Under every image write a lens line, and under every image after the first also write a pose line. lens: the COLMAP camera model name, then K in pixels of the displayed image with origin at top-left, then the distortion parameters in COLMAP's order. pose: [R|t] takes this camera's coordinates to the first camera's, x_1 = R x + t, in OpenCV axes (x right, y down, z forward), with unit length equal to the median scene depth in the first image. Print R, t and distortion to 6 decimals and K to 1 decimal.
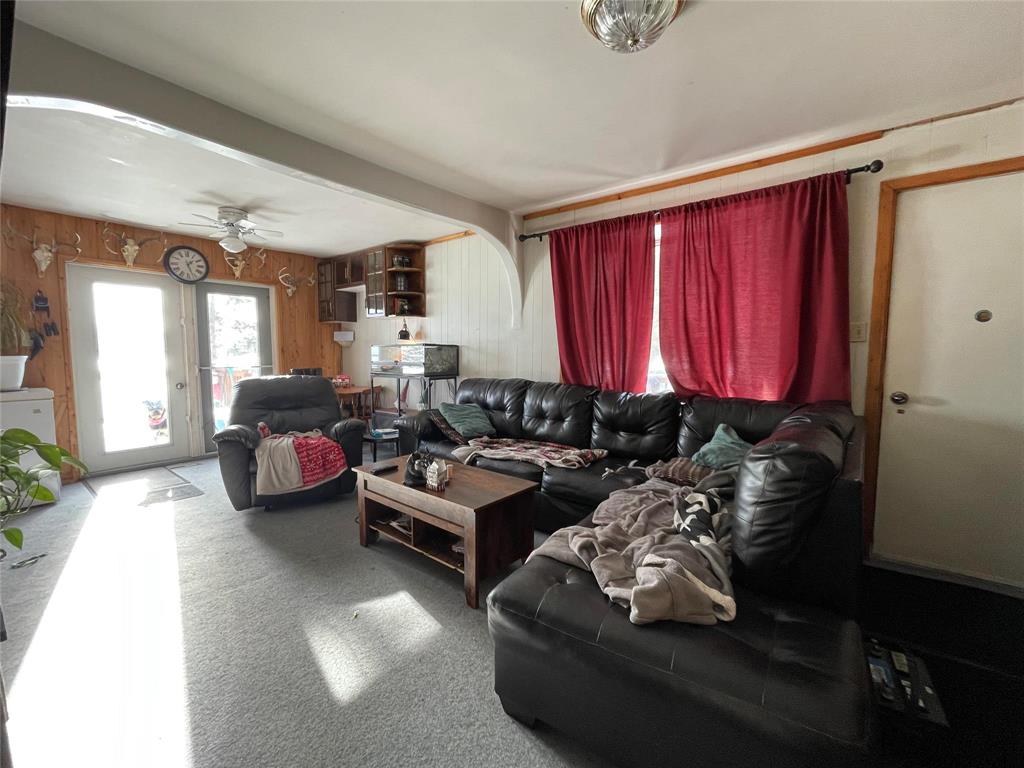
lens RADIAL K [[429.0, 0, 512.0], [0, 429.0, 384.0], [0, 0, 1]] dist [0.000271, -0.000021]
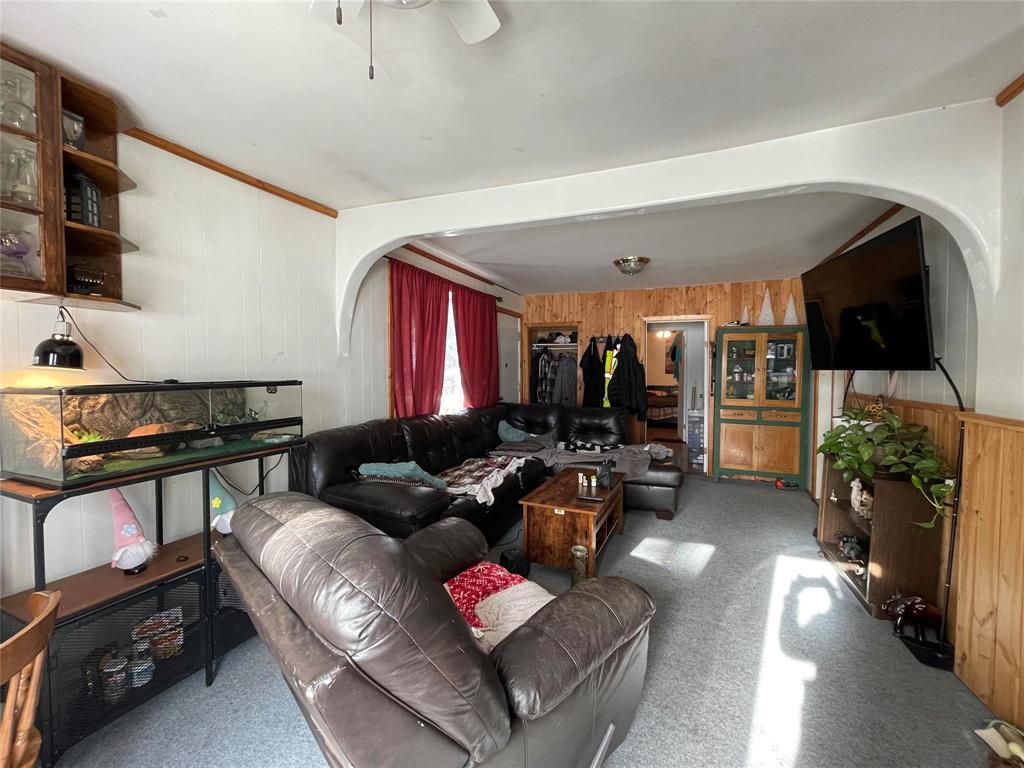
lens RADIAL K [[429.0, 0, 512.0], [0, 429.0, 384.0], [0, 0, 1]] dist [0.000271, -0.000021]
pose [[-0.277389, -0.030270, 0.960281, -1.079491], [0.076626, 0.995623, 0.053518, -0.133518], [-0.957697, 0.088428, -0.273855, 1.239272]]
